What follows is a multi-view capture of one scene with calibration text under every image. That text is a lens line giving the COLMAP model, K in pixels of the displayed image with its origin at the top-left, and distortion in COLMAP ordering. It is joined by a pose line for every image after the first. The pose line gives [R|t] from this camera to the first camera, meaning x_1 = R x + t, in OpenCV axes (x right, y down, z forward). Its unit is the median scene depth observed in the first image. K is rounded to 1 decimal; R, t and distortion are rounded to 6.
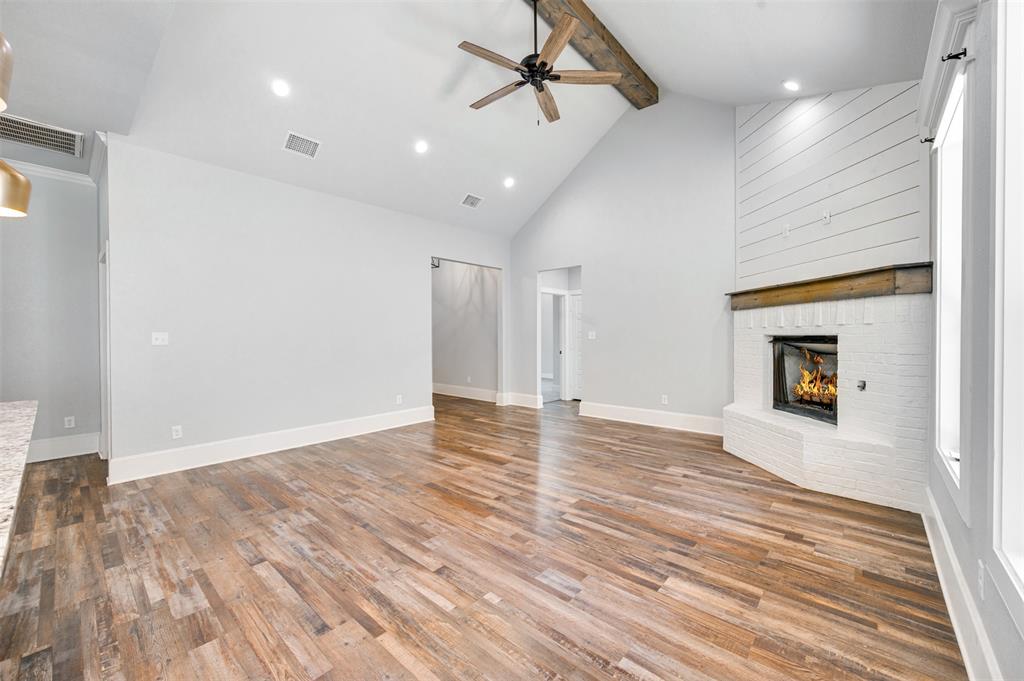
lens RADIAL K [[402.2, 0, 511.0], [0, 402.2, 337.7], [0, 0, 1]] dist [-0.000413, -0.000062]
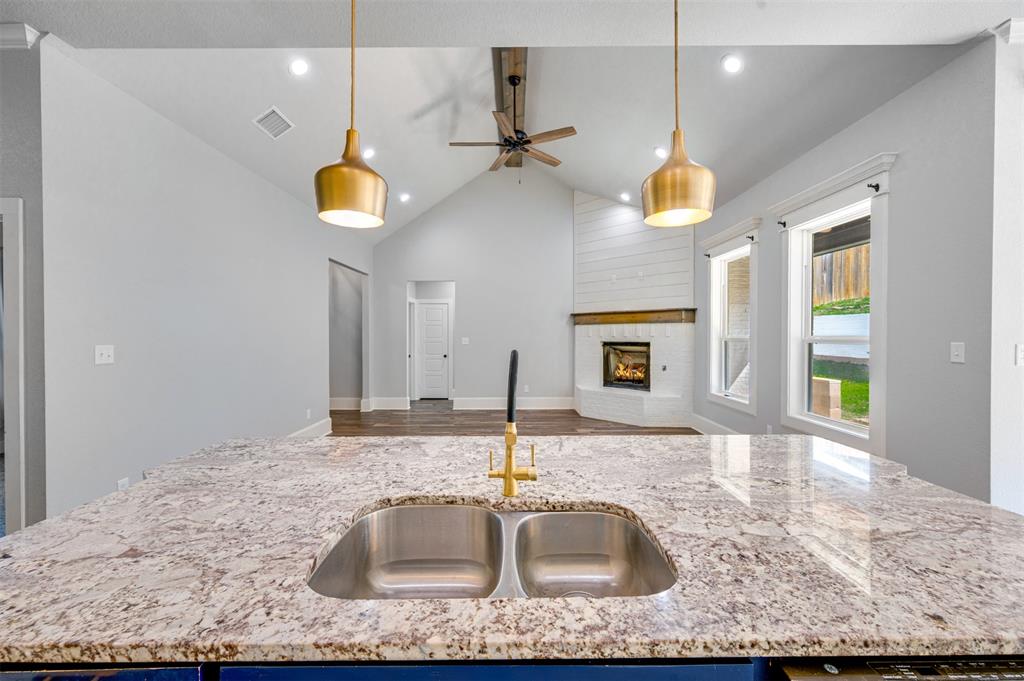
lens RADIAL K [[402.2, 0, 511.0], [0, 402.2, 337.7], [0, 0, 1]] dist [-0.000413, -0.000062]
pose [[0.750357, -0.000655, 0.661032, -0.791689], [0.002342, 0.999996, -0.001667, -0.021576], [-0.661028, 0.002799, 0.750356, 0.031103]]
